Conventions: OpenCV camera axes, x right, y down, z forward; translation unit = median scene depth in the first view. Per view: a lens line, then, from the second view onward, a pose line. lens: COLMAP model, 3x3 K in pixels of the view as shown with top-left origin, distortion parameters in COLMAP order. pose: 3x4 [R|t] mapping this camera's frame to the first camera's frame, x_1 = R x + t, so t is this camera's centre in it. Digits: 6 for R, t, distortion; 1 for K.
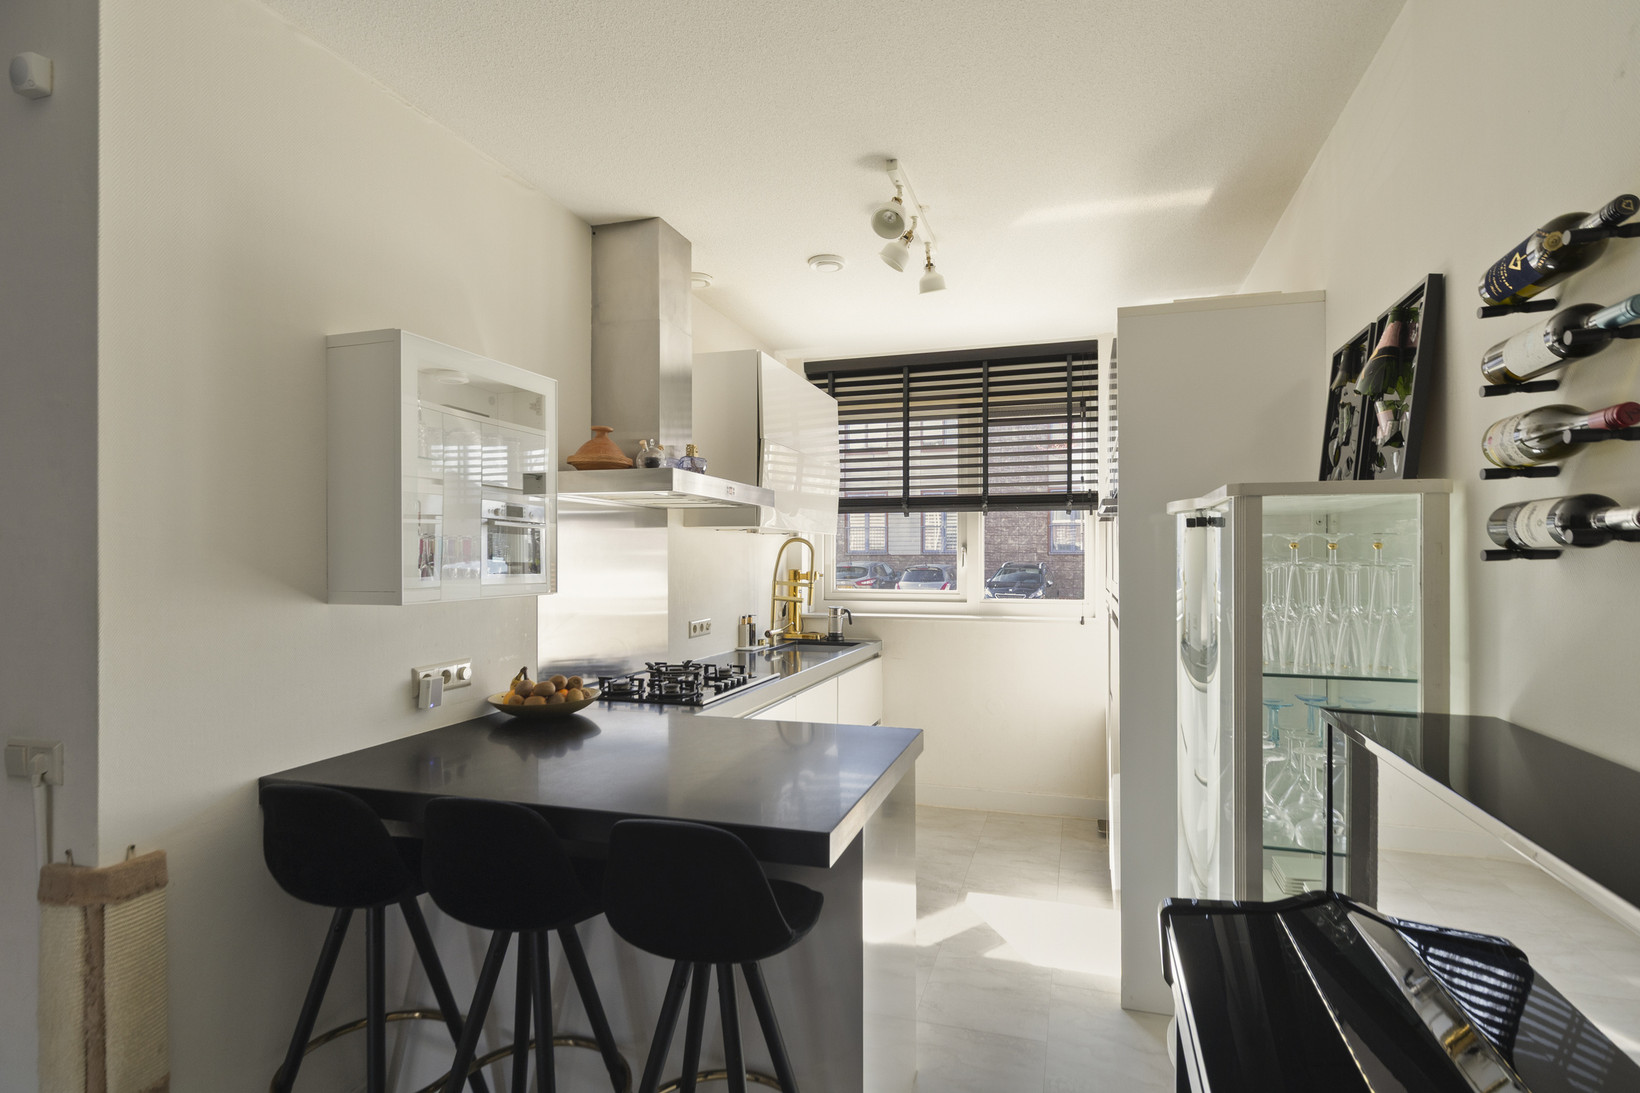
lens RADIAL K [[839.1, 0, 825.4], [0, 839.1, 550.7], [0, 0, 1]] dist [-0.000264, -0.000215]
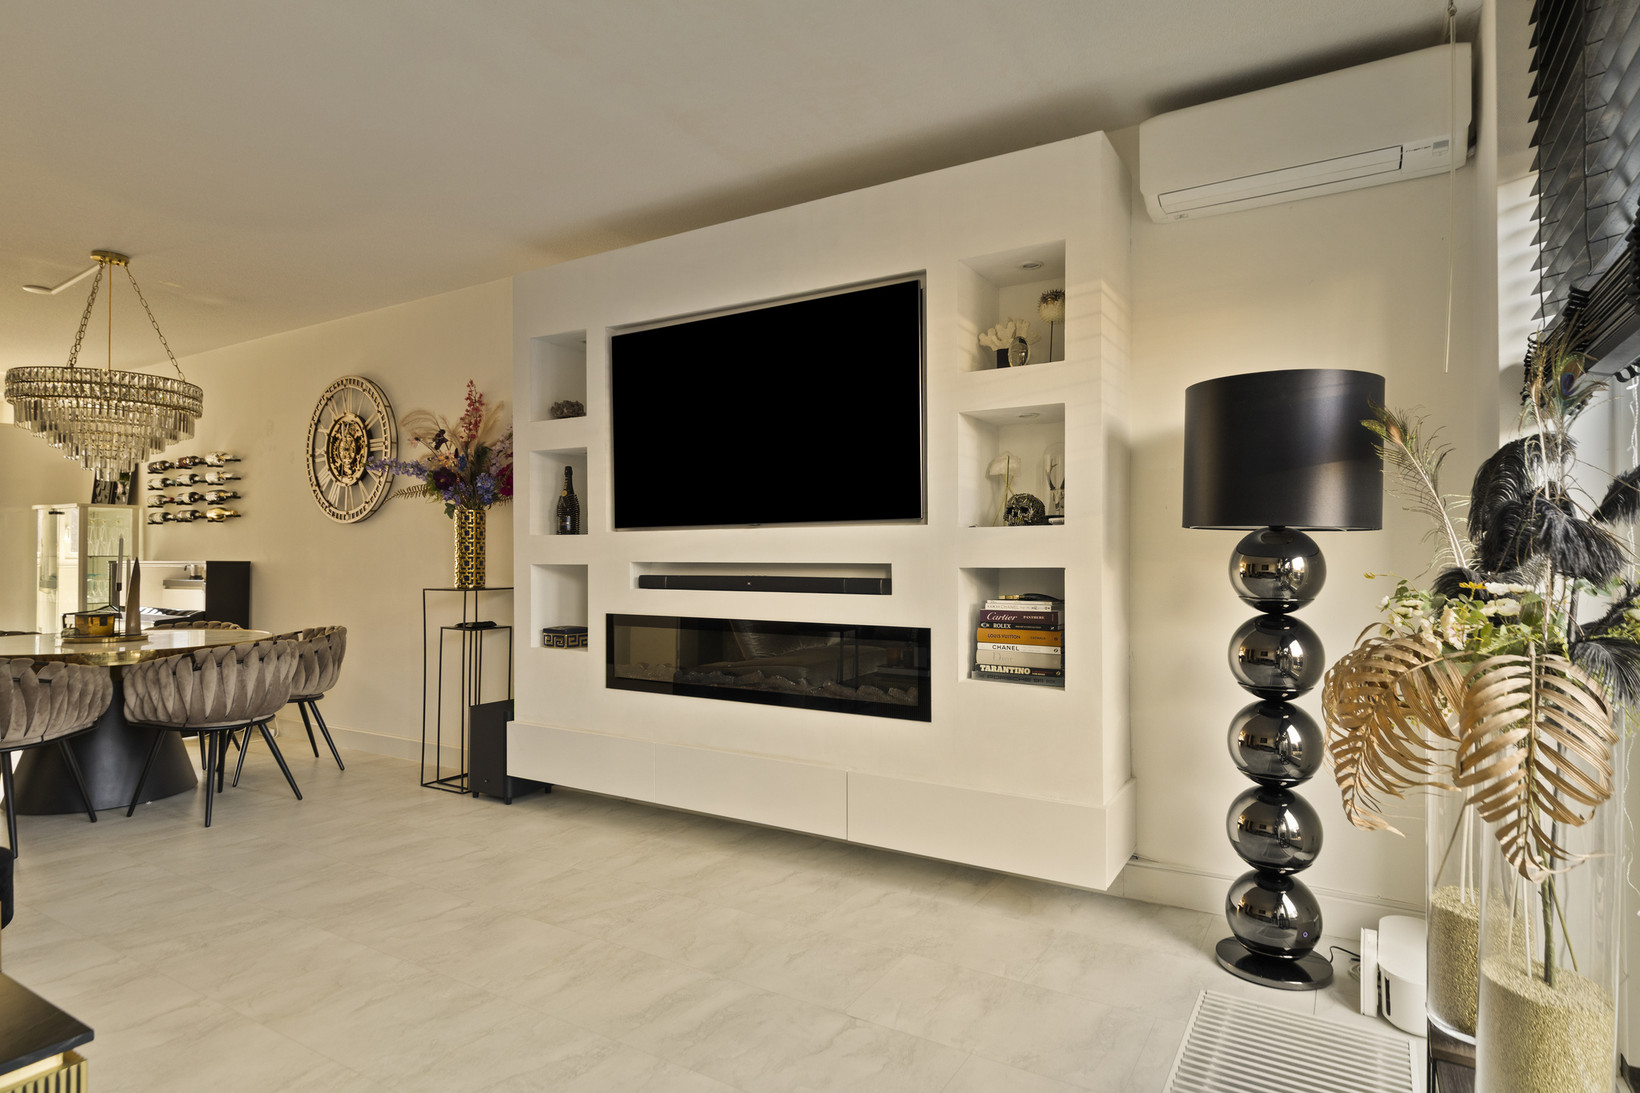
lens RADIAL K [[901.9, 0, 818.4], [0, 901.9, 542.3], [0, 0, 1]] dist [0.005741, 0.006130]
pose [[0.262023, 0.015103, 0.964943, -0.908814], [-0.007024, 0.999881, -0.013743, 0.044463], [-0.965036, -0.003177, 0.262098, -1.149998]]
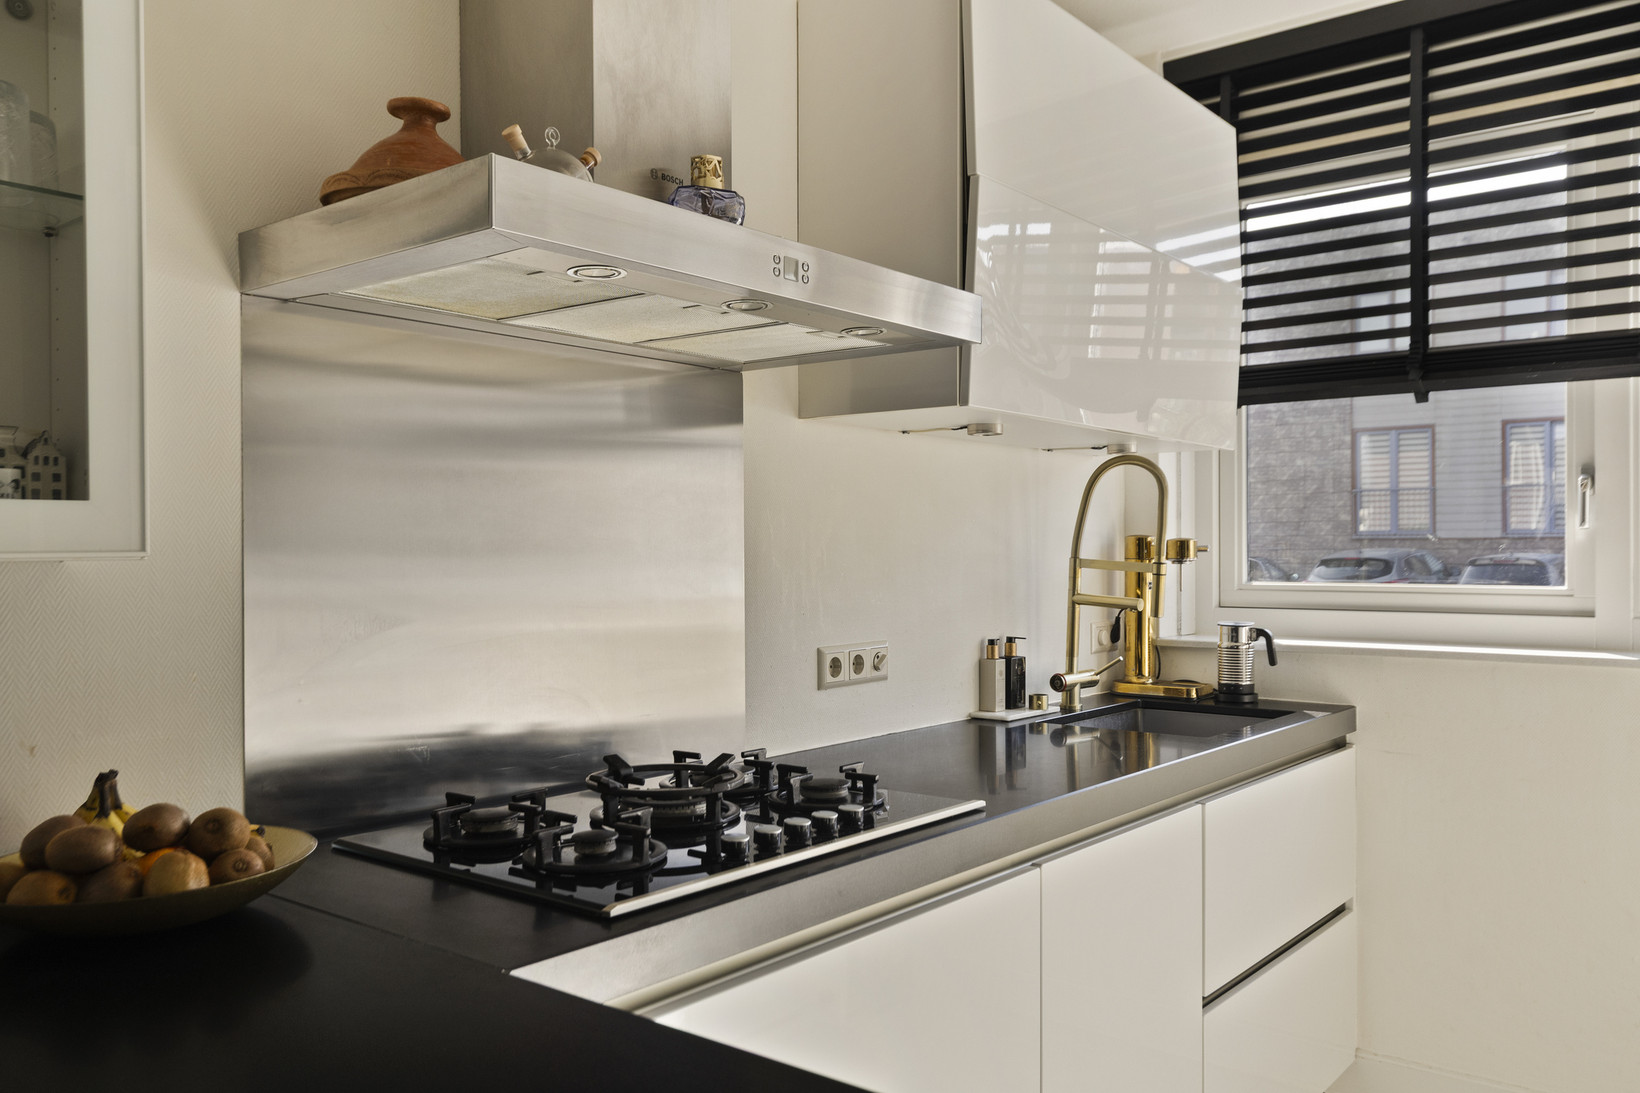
lens RADIAL K [[1302.2, 0, 819.7], [0, 1302.2, 554.6], [0, 0, 1]] dist [-0.001255, -0.001749]
pose [[0.931756, -0.000128, -0.363085, 0.058461], [0.005029, 0.999909, 0.012554, 0.024904], [0.363050, -0.013523, 0.931672, 0.333928]]
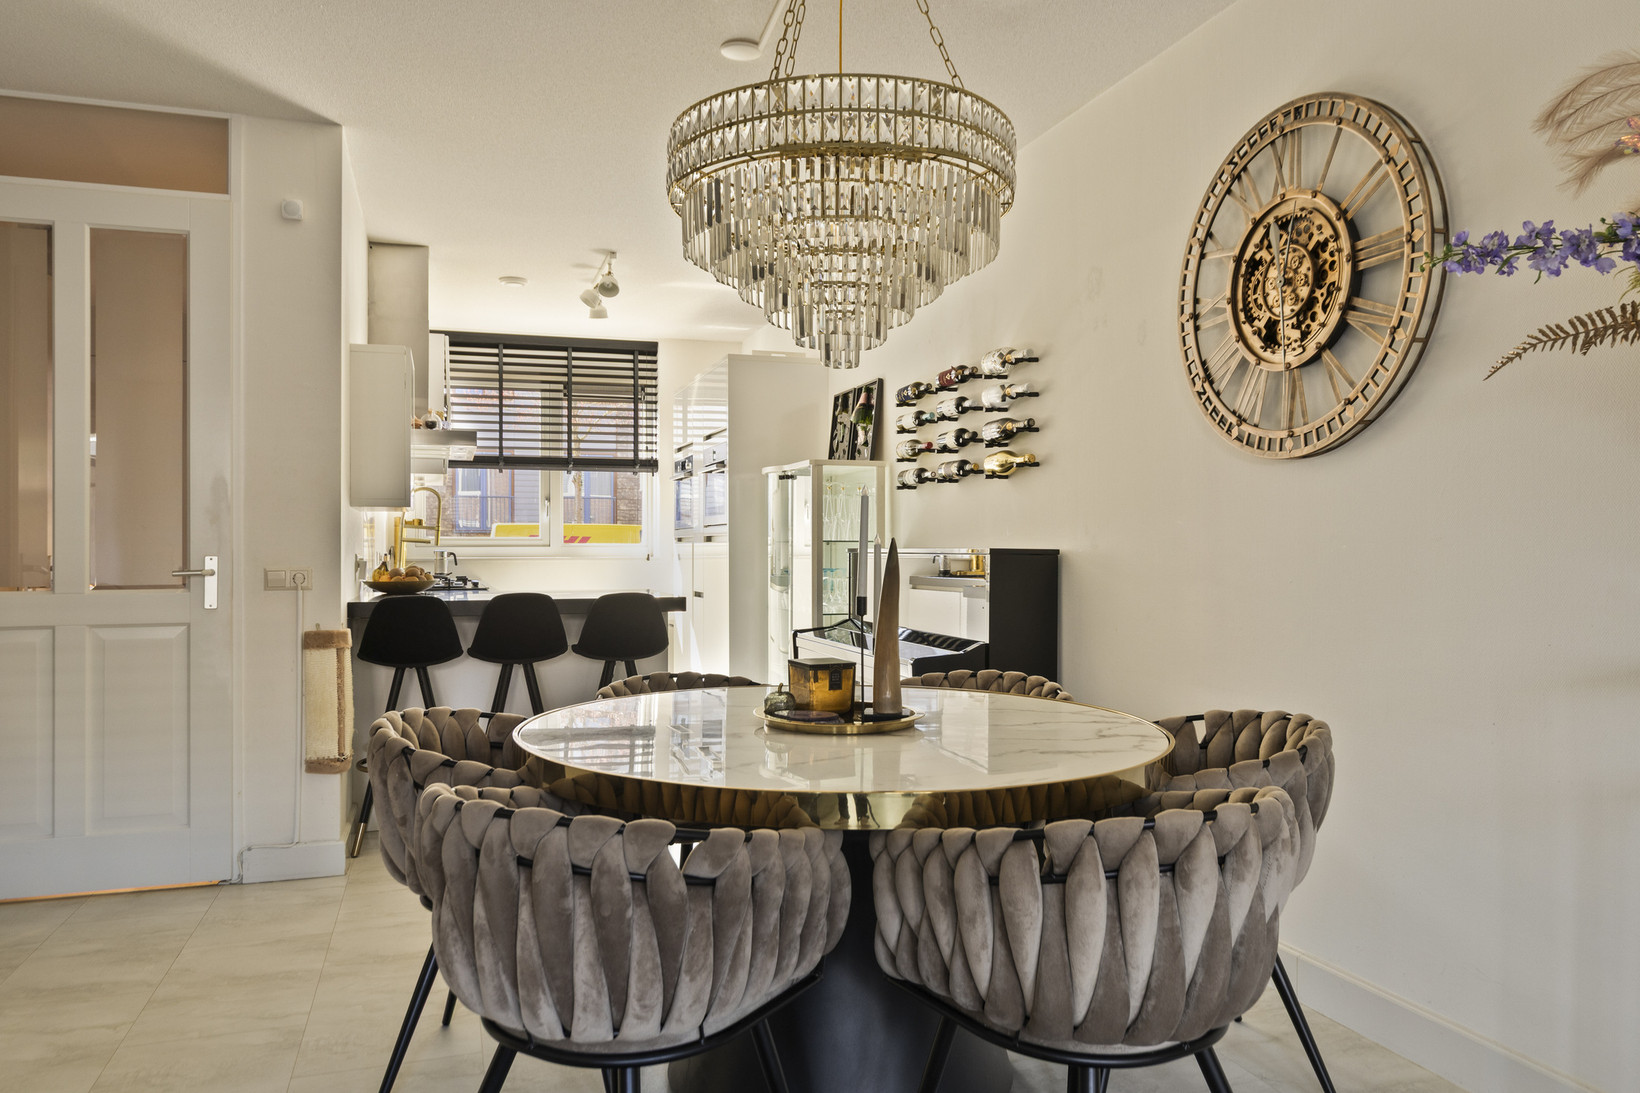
lens RADIAL K [[1151.9, 0, 835.1], [0, 1151.9, 540.7], [0, 0, 1]] dist [0.003185, -0.000288]
pose [[0.810148, 0.003430, 0.586215, -0.497919], [-0.005174, 0.999986, 0.001299, 0.052790], [-0.586202, -0.004086, 0.810154, -0.608529]]
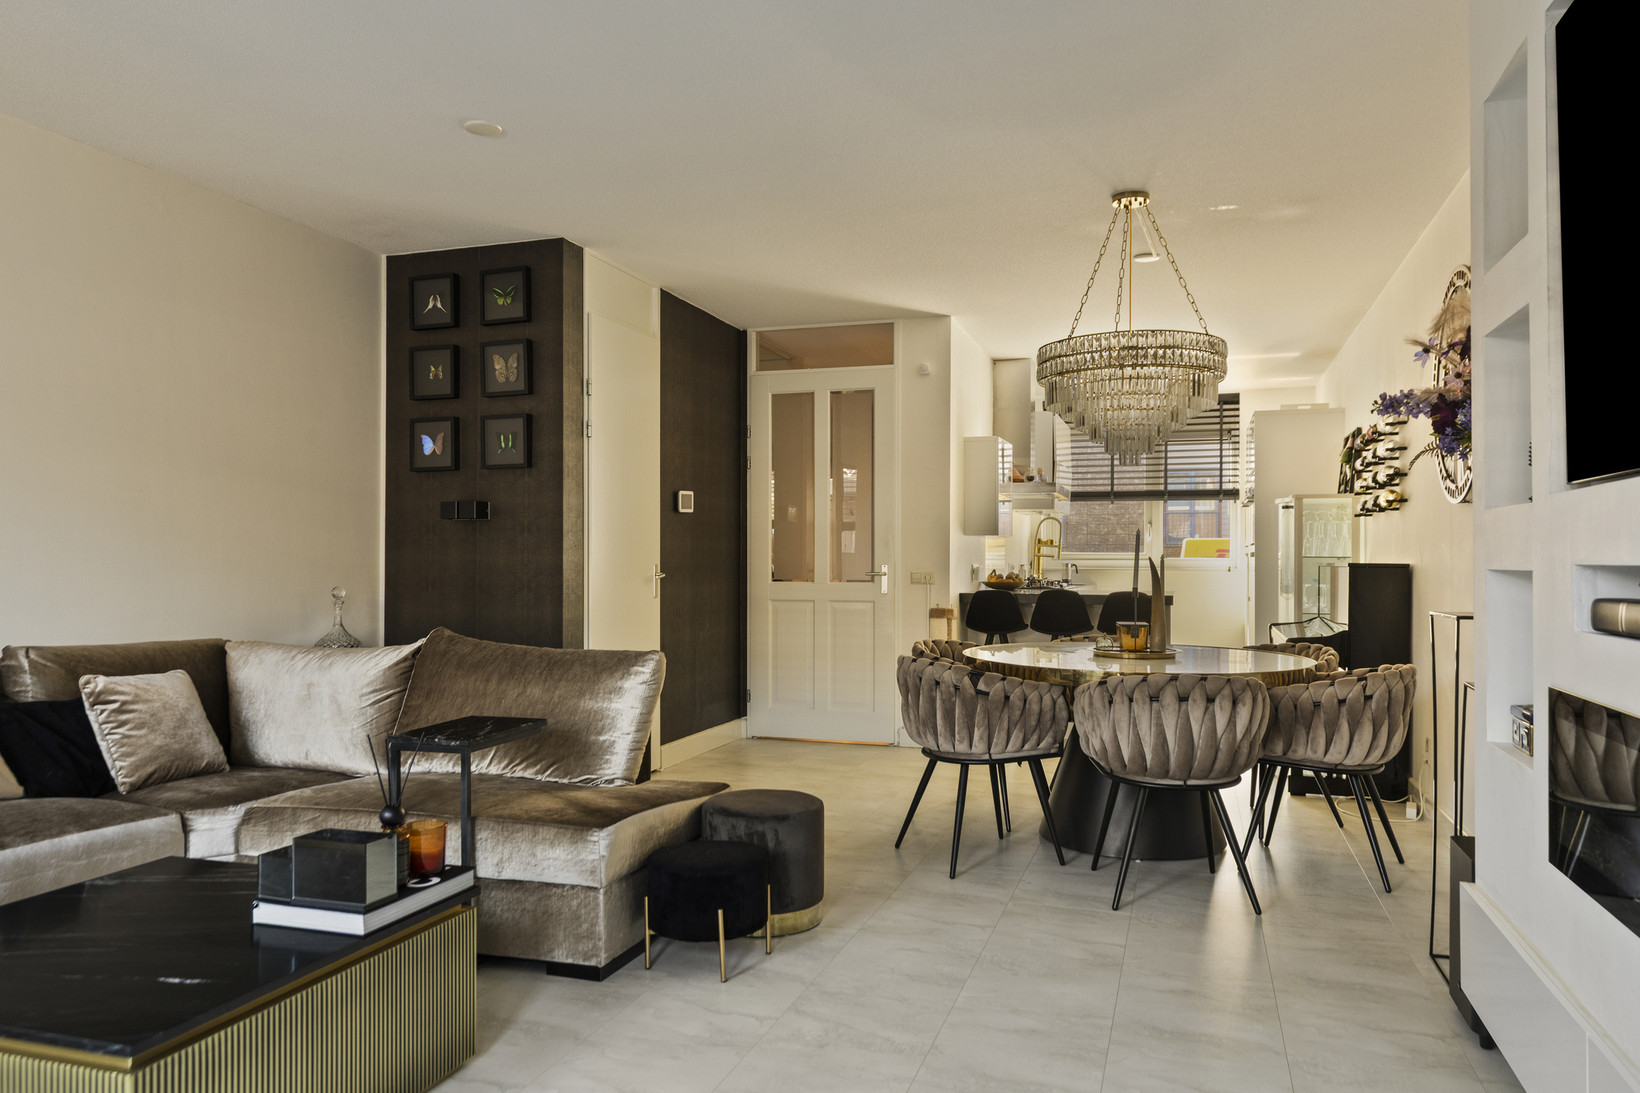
lens RADIAL K [[1151.9, 0, 817.6], [0, 1151.9, 569.0], [0, 0, 1]] dist [0.003185, -0.000288]
pose [[0.999869, 0.004490, -0.015571, -0.438200], [-0.004218, 0.999839, 0.017446, 0.046965], [0.015647, -0.017378, 0.999727, -1.196481]]
